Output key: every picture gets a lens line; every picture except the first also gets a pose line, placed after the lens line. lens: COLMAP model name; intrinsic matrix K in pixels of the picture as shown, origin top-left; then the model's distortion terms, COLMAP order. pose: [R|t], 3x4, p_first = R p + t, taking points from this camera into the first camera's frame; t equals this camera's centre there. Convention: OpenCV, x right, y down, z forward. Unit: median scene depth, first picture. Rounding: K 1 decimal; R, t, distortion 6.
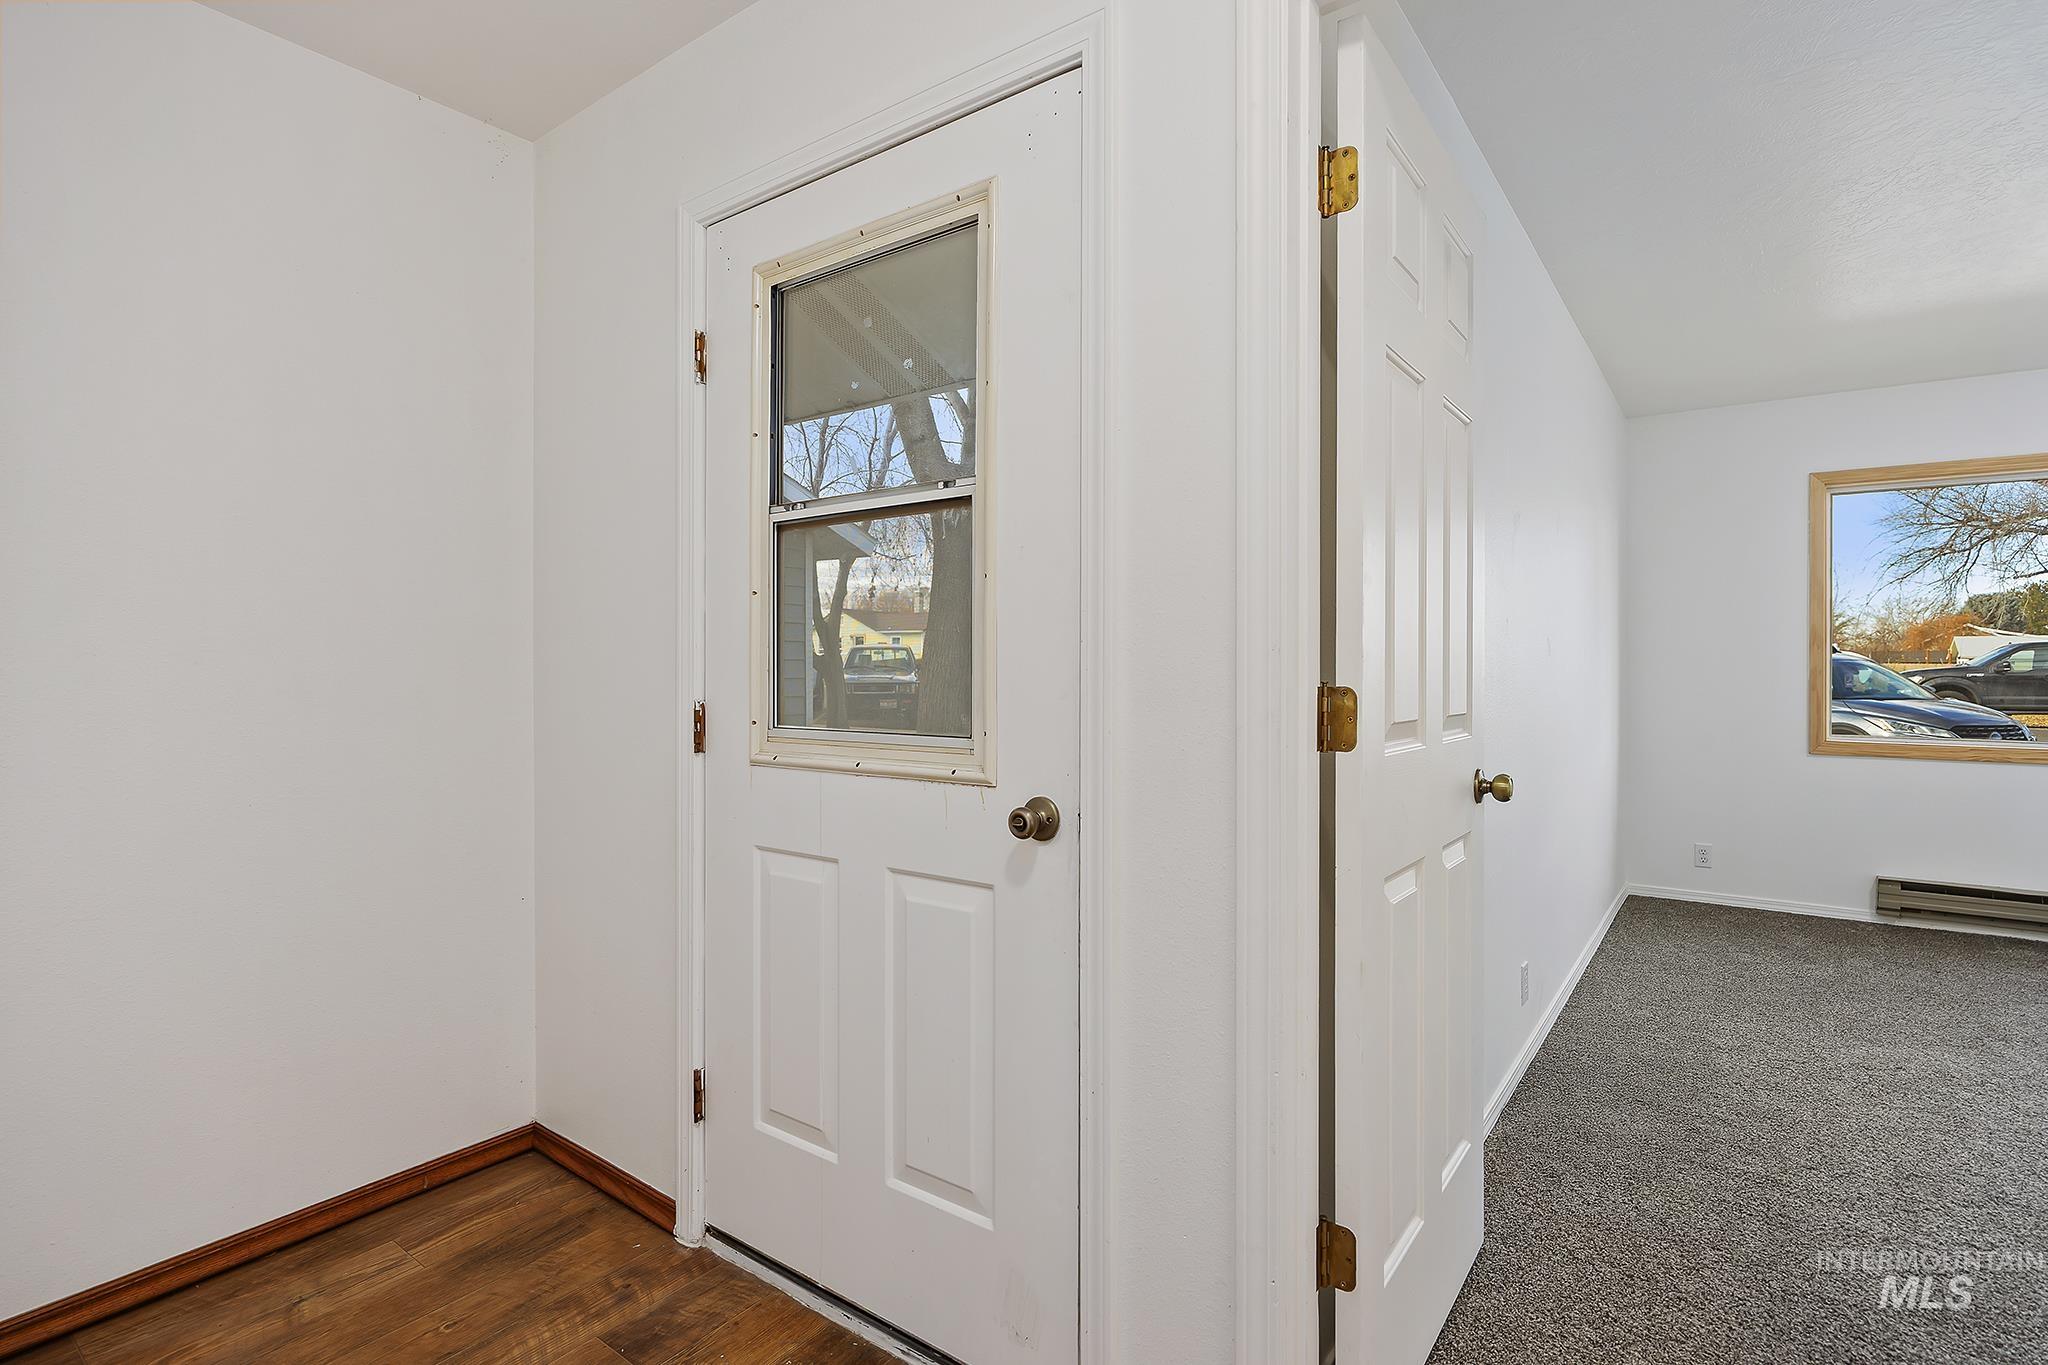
lens RADIAL K [[994.0, 0, 1024.0], [0, 994.0, 682.5], [0, 0, 1]] dist [-0.000350, -0.000053]
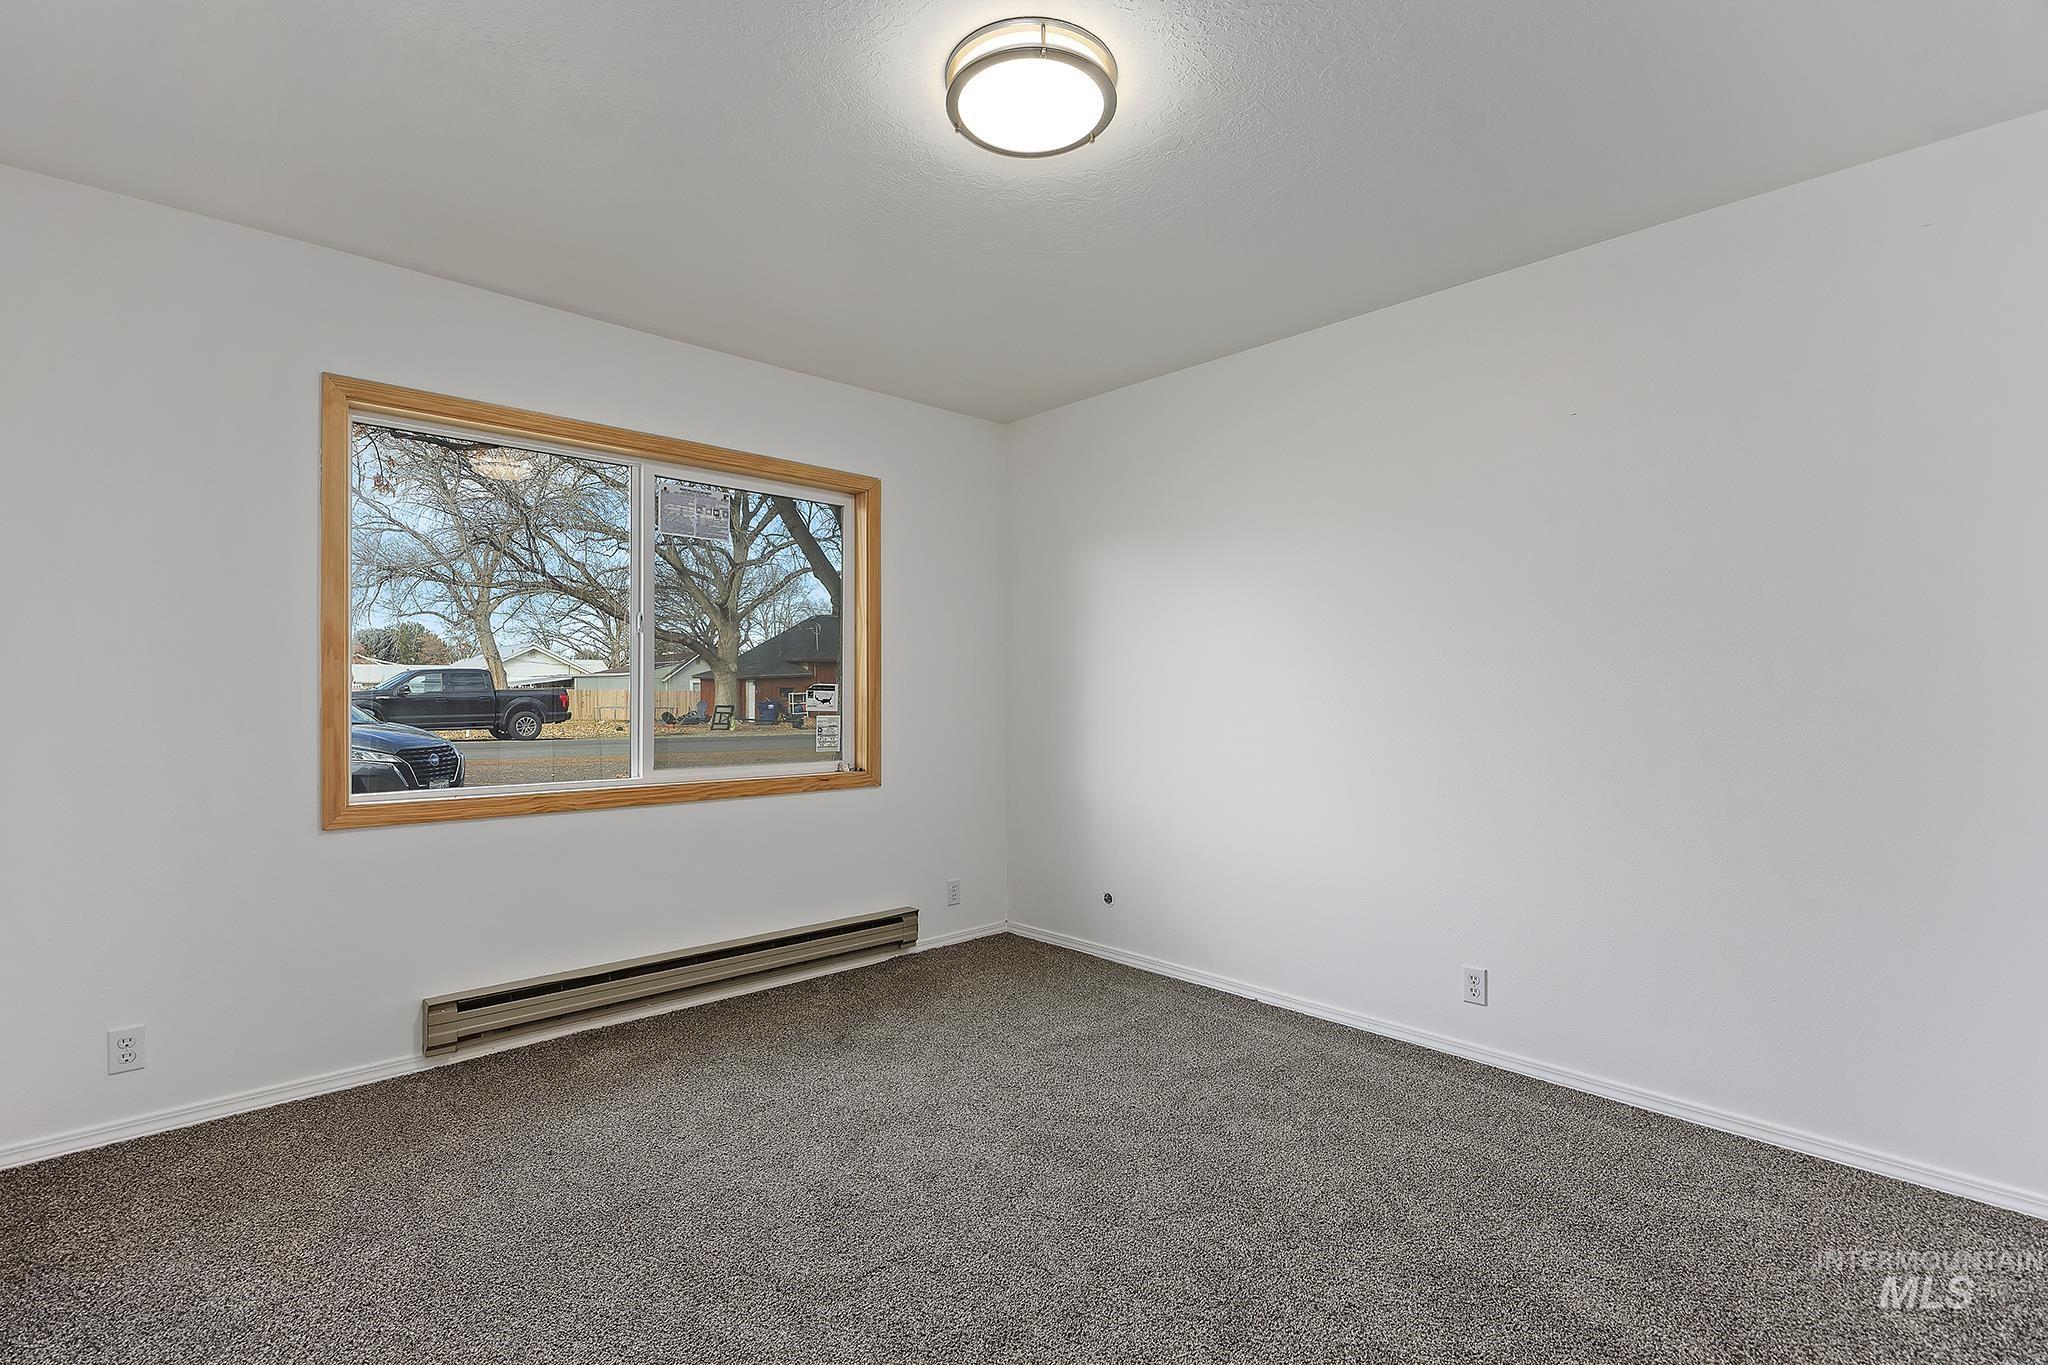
lens RADIAL K [[924.3, 0, 1024.0], [0, 924.3, 682.5], [0, 0, 1]] dist [-0.000538, -0.000050]
pose [[0.182406, 0.006114, 0.983204, 0.303761], [0.018627, 0.999780, -0.009673, -0.006168], [-0.983047, 0.020078, 0.182252, 0.463499]]
